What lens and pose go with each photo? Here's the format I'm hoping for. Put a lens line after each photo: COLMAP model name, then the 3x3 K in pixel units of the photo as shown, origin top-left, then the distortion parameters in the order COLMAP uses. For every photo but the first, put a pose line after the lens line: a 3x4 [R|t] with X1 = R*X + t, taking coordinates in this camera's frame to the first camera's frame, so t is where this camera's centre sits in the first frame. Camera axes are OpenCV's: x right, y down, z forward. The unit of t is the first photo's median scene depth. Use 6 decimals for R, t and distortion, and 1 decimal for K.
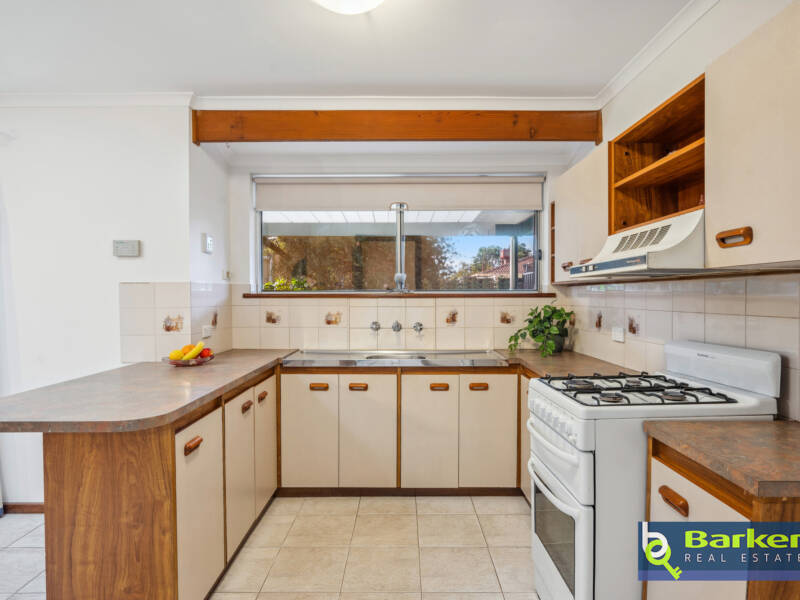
lens RADIAL K [[448.6, 0, 402.6], [0, 448.6, 306.1], [0, 0, 1]] dist [0.002292, -0.000228]
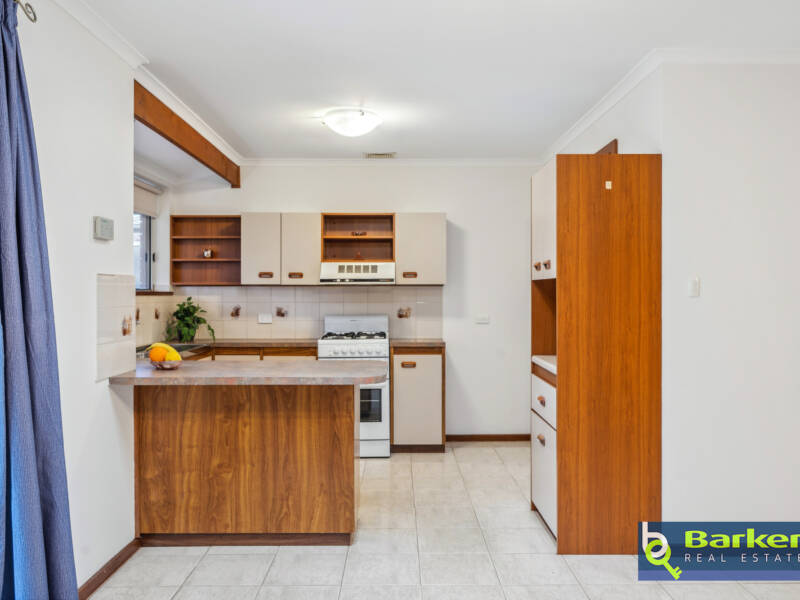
lens RADIAL K [[672.2, 0, 401.4], [0, 672.2, 302.2], [0, 0, 1]] dist [0.016805, 0.002247]
pose [[-0.002949, -0.007579, 0.999967, -1.722025], [0.021855, 0.999732, 0.007641, -0.002403], [-0.999757, 0.021877, -0.002782, 0.487305]]
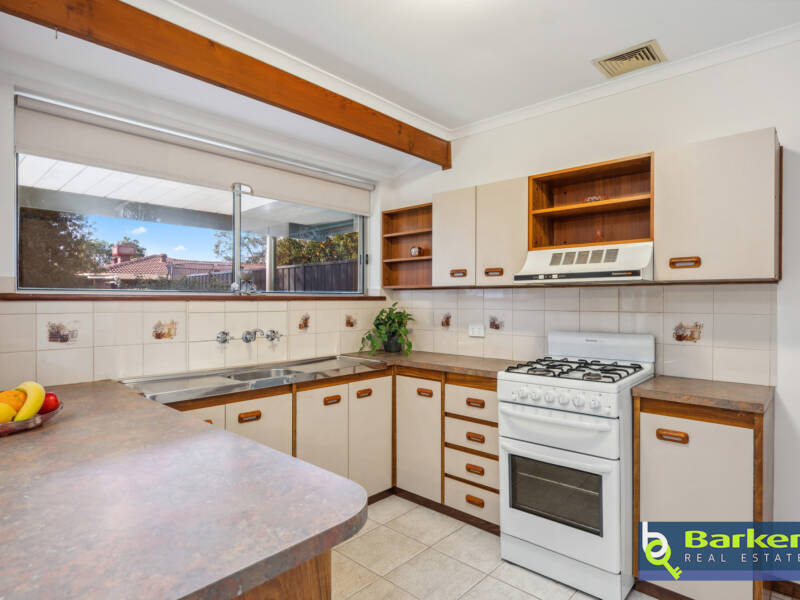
lens RADIAL K [[456.0, 0, 395.5], [0, 456.0, 300.2], [0, 0, 1]] dist [-0.002203, 0.004184]
pose [[0.683881, 0.001082, 0.729593, -0.521364], [0.013535, 0.999808, -0.014171, -0.004986], [-0.729468, 0.019566, 0.683735, 0.291903]]
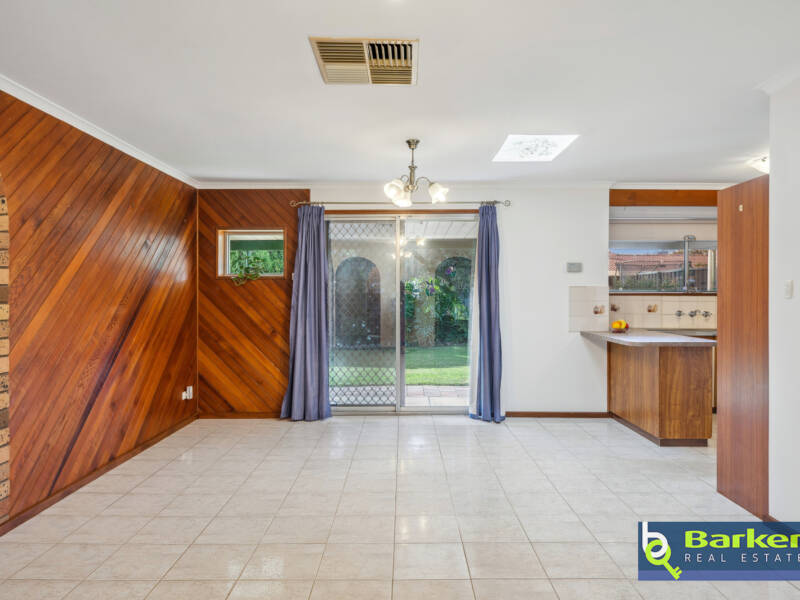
lens RADIAL K [[536.1, 0, 404.4], [0, 536.1, 299.5], [0, 0, 1]] dist [-0.003690, 0.003139]
pose [[0.999981, 0.004207, 0.004570, -1.264379], [-0.004152, 0.999920, -0.011982, 0.026740], [-0.004620, 0.011963, 0.999918, -1.091710]]
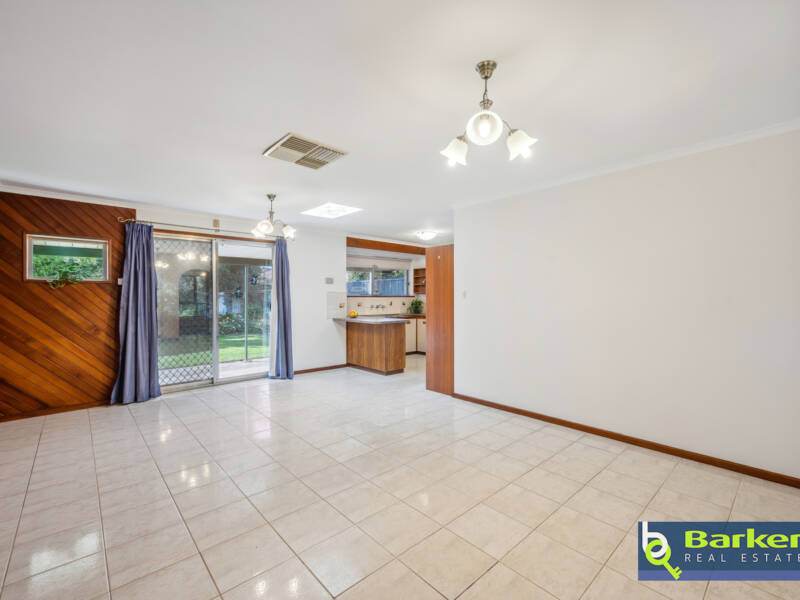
lens RADIAL K [[359.7, 0, 400.8], [0, 359.7, 294.7], [0, 0, 1]] dist [0.002020, 0.000820]
pose [[0.738478, 0.006893, 0.674243, -1.846032], [0.012559, 0.999634, -0.023975, 0.029535], [-0.674161, 0.026173, 0.738121, -1.080756]]
